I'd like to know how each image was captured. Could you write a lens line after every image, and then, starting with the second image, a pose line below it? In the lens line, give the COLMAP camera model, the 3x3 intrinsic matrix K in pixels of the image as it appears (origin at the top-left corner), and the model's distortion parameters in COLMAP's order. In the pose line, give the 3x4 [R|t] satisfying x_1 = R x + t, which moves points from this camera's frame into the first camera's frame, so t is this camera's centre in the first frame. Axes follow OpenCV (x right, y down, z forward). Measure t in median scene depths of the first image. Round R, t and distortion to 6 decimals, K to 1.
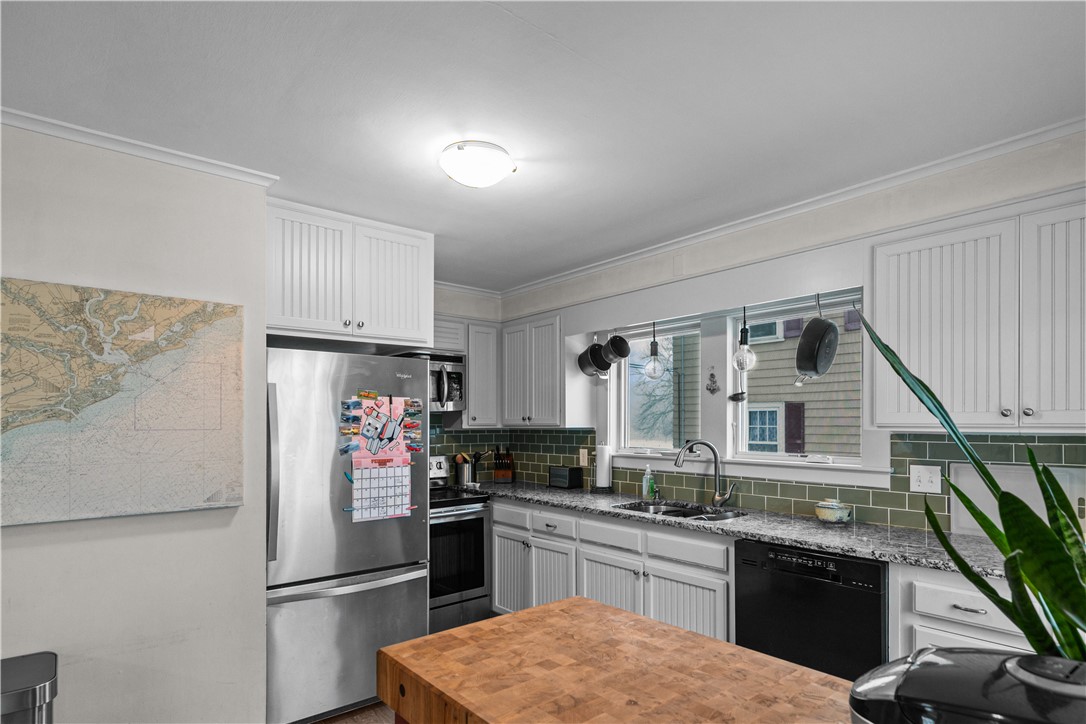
lens RADIAL K [[592.9, 0, 545.0], [0, 592.9, 419.7], [0, 0, 1]] dist [0.000405, 0.000009]
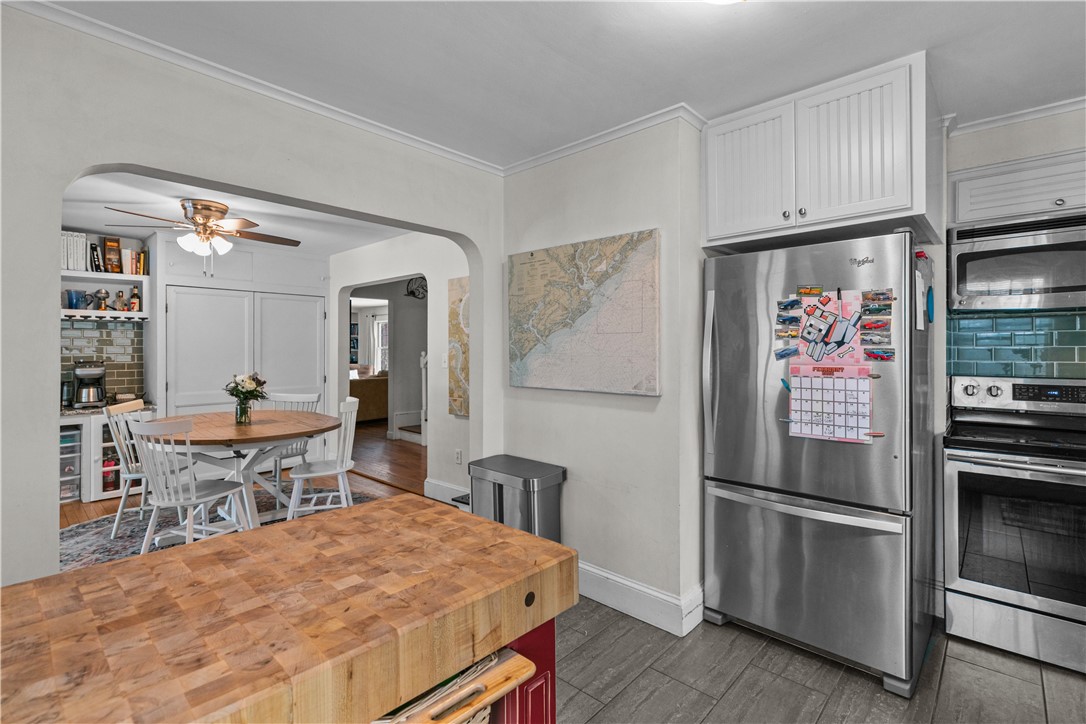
lens RADIAL K [[498.0, 0, 545.5], [0, 498.0, 343.6], [0, 0, 1]] dist [0.003133, 0.000066]
pose [[0.130695, -0.008330, -0.991388, 0.373109], [0.005320, 0.999956, -0.007701, 0.037995], [0.991408, -0.004268, 0.130733, 0.534560]]
